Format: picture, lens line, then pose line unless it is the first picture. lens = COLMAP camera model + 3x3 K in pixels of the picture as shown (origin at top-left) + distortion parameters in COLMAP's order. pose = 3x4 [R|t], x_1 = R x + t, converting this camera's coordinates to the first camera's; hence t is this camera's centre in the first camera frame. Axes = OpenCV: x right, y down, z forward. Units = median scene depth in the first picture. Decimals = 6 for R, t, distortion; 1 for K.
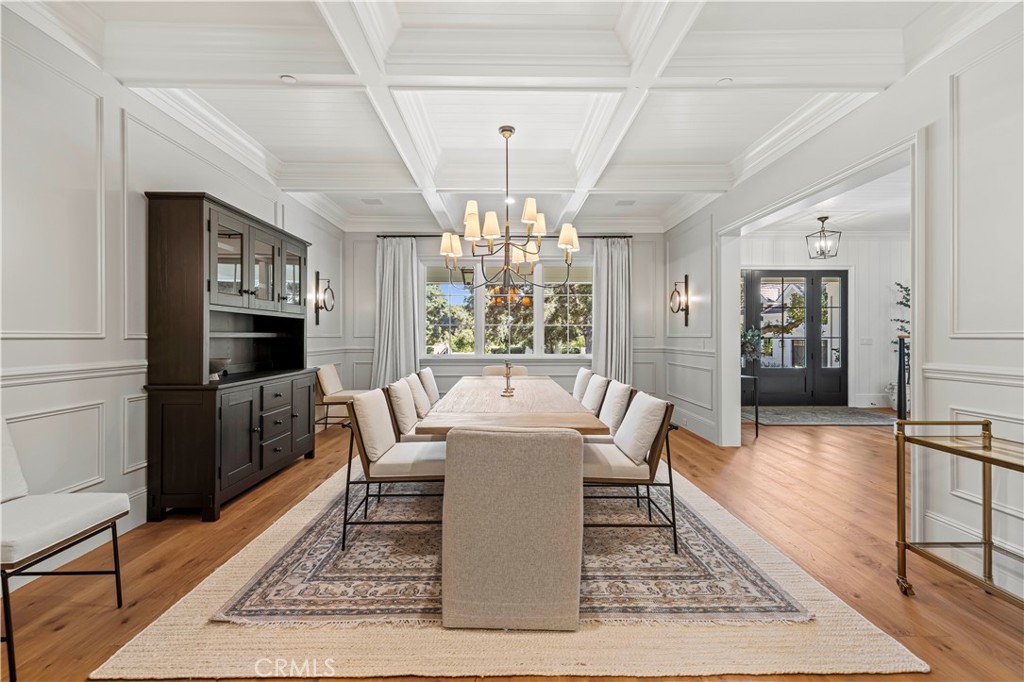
lens RADIAL K [[439.3, 0, 506.5], [0, 439.3, 340.3], [0, 0, 1]] dist [0.003302, 0.000775]
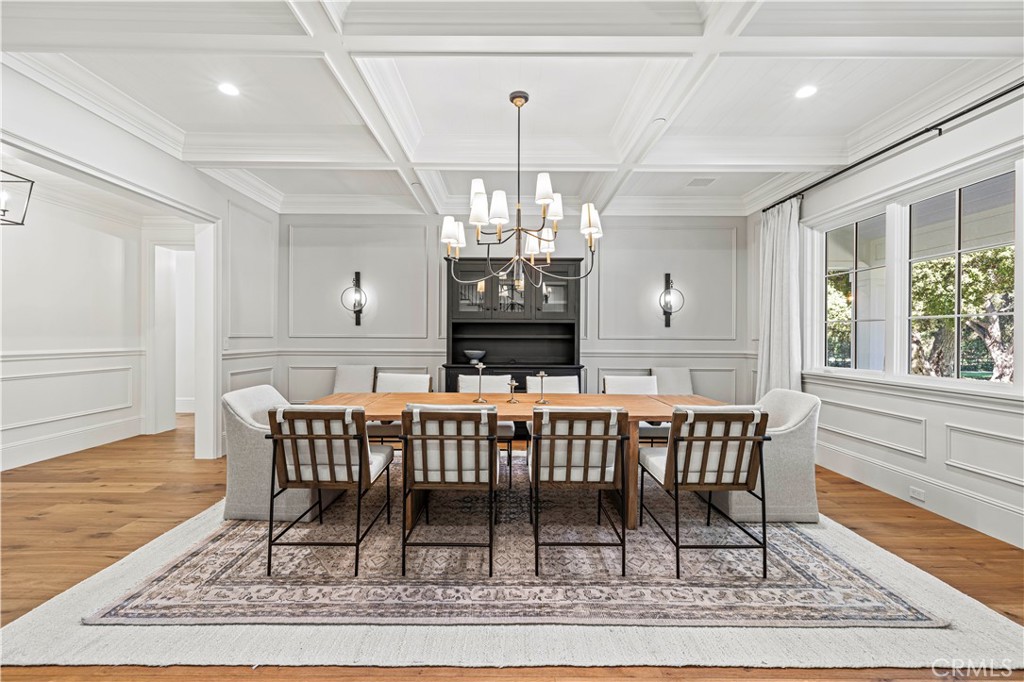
lens RADIAL K [[439.3, 0, 506.5], [0, 439.3, 340.3], [0, 0, 1]] dist [0.003302, 0.000775]
pose [[-0.002593, 0.000747, -0.999996, 1.443225], [-0.018871, 0.999822, 0.000796, -0.006619], [0.999819, 0.018873, -0.002578, 1.663563]]
